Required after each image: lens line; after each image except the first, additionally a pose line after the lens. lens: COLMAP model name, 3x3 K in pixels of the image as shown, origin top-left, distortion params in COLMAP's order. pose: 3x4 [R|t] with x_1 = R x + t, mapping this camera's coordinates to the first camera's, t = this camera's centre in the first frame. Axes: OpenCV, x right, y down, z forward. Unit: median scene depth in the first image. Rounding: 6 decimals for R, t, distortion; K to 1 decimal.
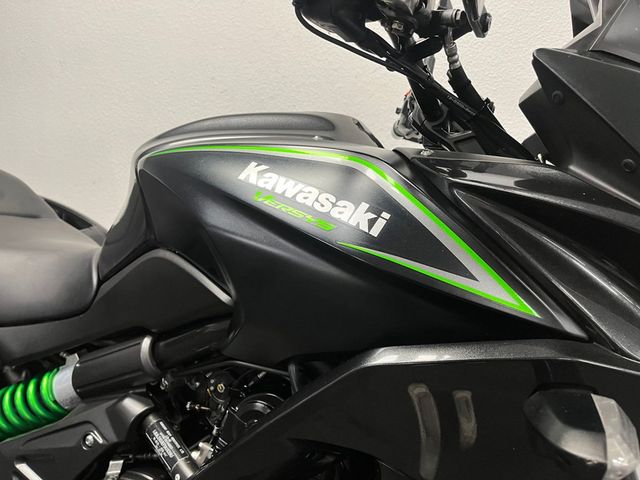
lens RADIAL K [[486.8, 0, 317.0], [0, 486.8, 241.0], [0, 0, 1]] dist [0.046511, -0.045156]
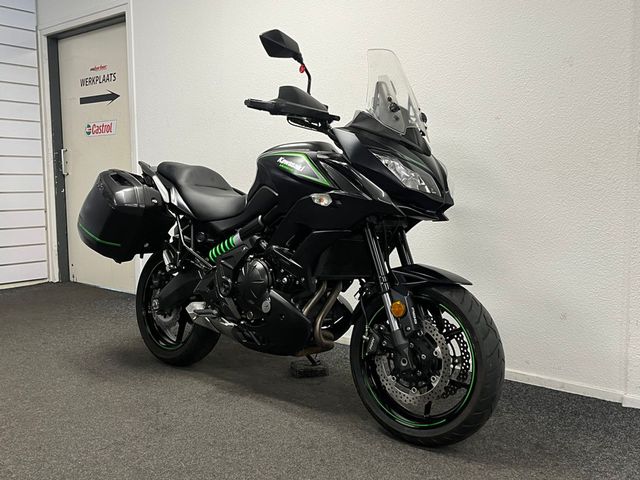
lens RADIAL K [[613.4, 0, 321.8], [0, 613.4, 242.8], [0, 0, 1]] dist [0.014533, 0.000000]
pose [[0.947889, -0.015169, -0.318240, 1.229857], [-0.000714, 0.998762, -0.049731, 0.545361], [0.318600, 0.047367, 0.946705, -2.500414]]
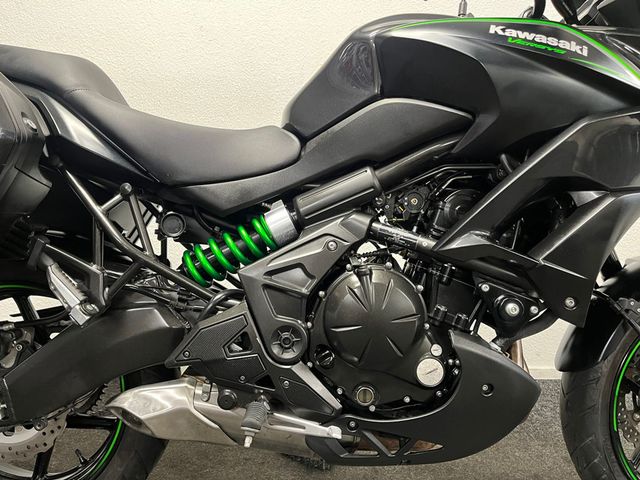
lens RADIAL K [[486.8, 0, 320.1], [0, 486.8, 239.8], [0, 0, 1]] dist [0.046511, -0.045156]
pose [[0.918506, -0.073952, 0.388430, -1.008567], [0.080795, 0.996730, -0.001289, 0.385193], [-0.387064, 0.032568, 0.921477, -0.229255]]
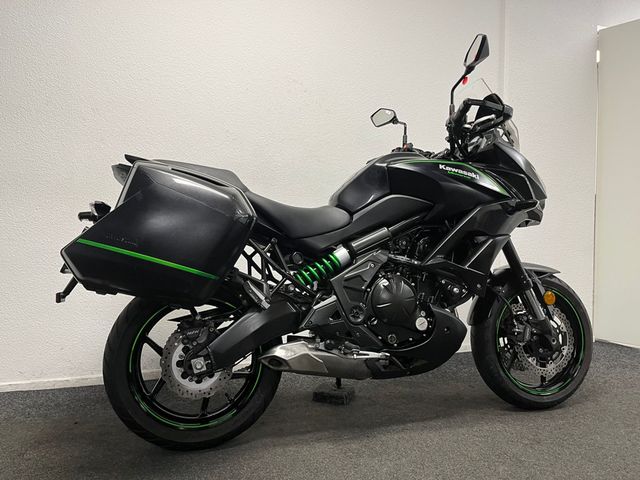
lens RADIAL K [[486.8, 0, 319.2], [0, 486.8, 239.9], [0, 0, 1]] dist [0.046511, -0.045156]
pose [[0.780125, -0.064369, 0.622304, -2.355473], [0.128210, 0.990031, -0.058320, 0.379572], [-0.612346, 0.125283, 0.780600, -0.959722]]
